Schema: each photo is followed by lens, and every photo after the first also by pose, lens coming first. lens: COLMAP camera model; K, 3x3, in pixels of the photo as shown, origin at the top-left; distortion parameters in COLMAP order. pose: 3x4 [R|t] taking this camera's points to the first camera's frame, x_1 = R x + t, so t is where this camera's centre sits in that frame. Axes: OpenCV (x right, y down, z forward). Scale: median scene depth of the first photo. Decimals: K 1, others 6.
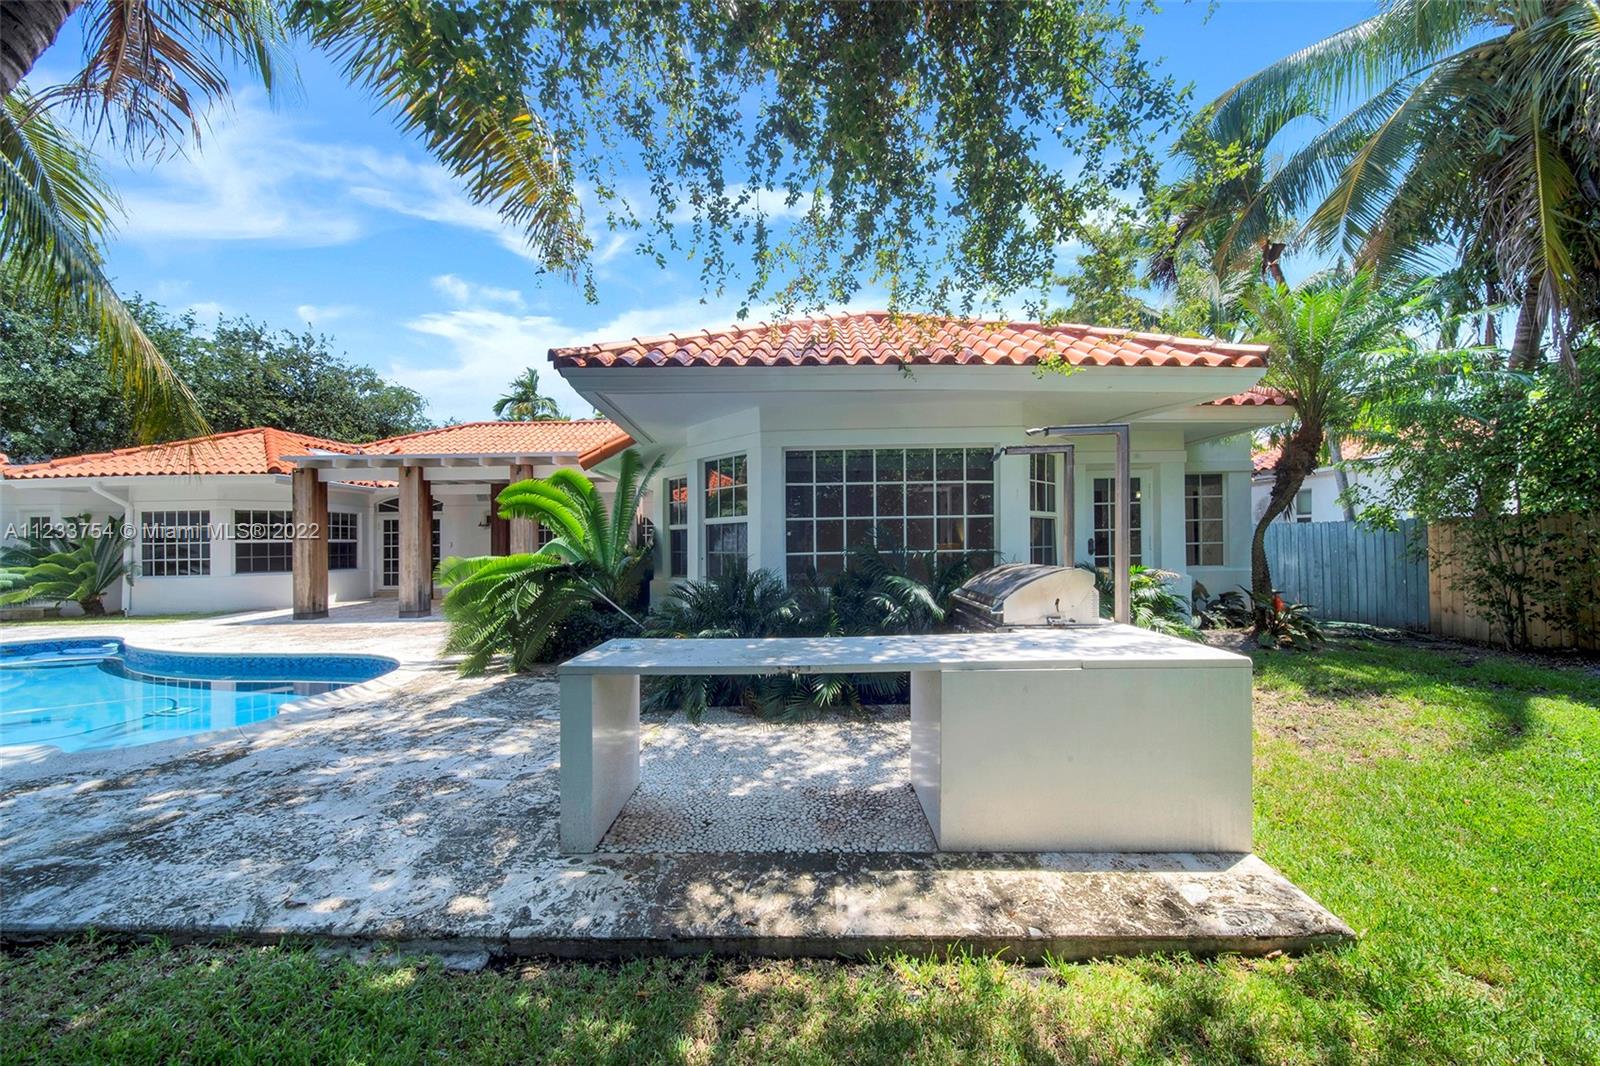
lens RADIAL K [[540.3, 0, 804.9], [0, 540.3, 540.8], [0, 0, 1]] dist [-0.000445, -0.001507]
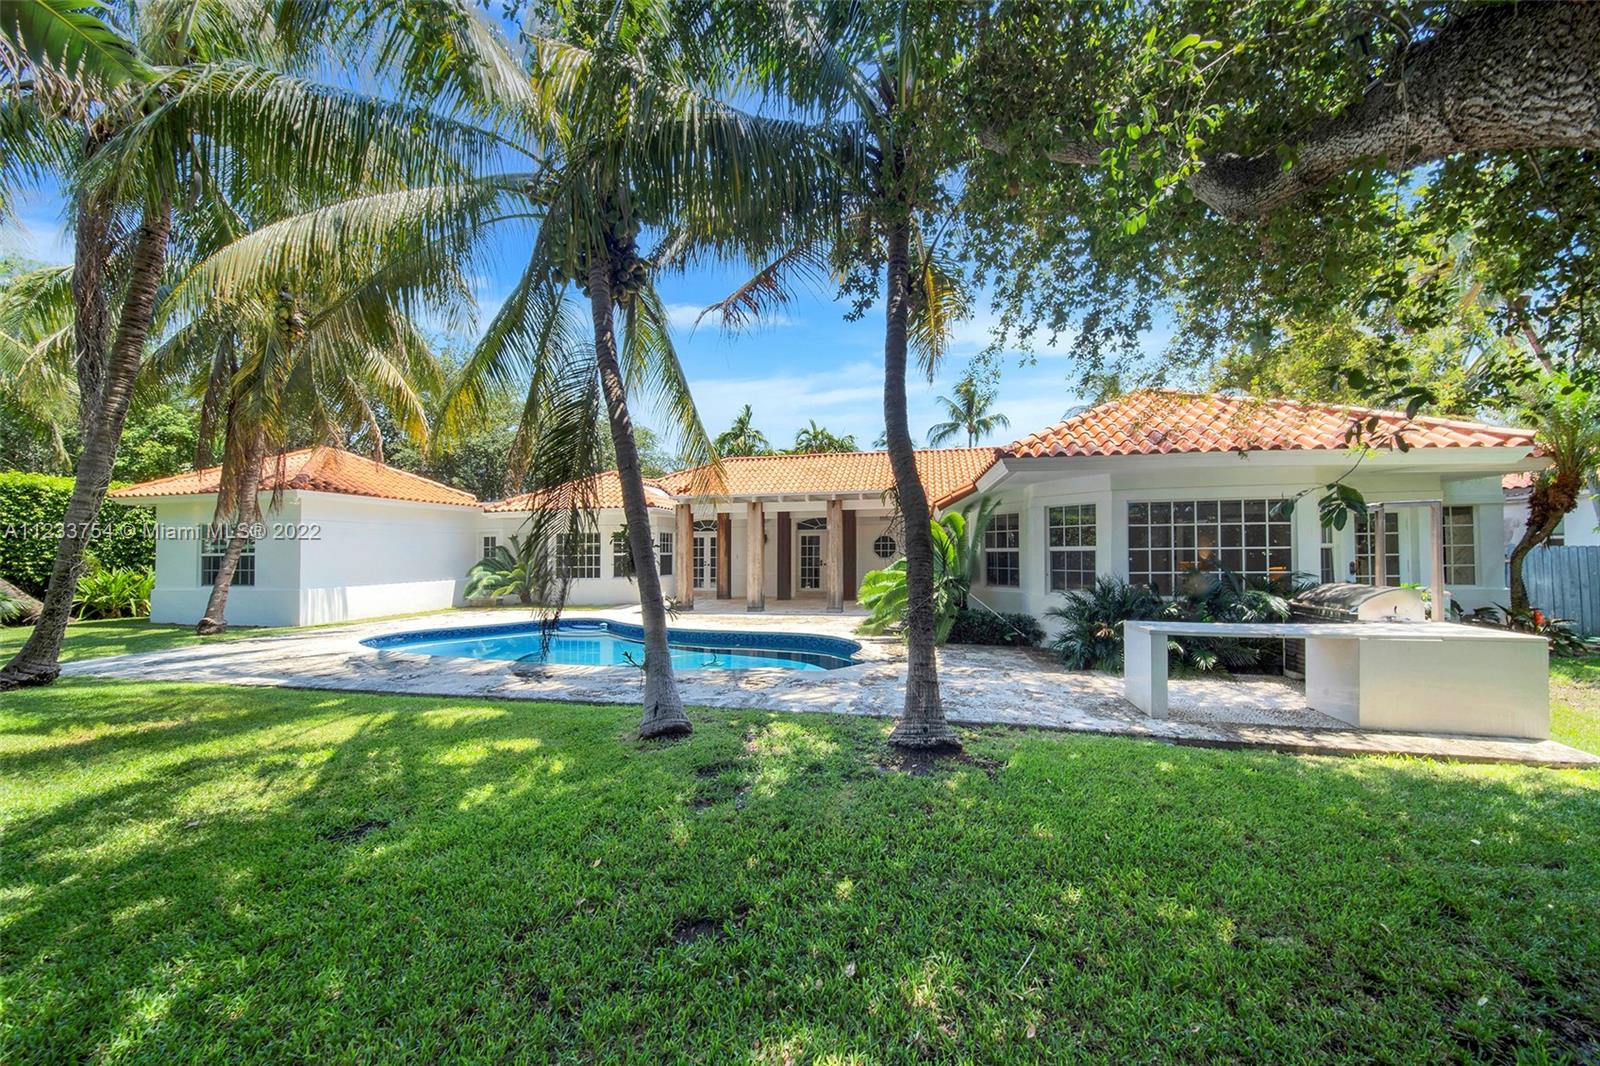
lens RADIAL K [[540.3, 0, 804.9], [0, 540.3, 540.8], [0, 0, 1]] dist [-0.000445, -0.001507]
pose [[0.981623, 0.002113, -0.190819, -0.554321], [-0.004491, 0.999918, -0.012029, -0.036849], [0.190778, 0.012665, 0.981551, -0.546344]]
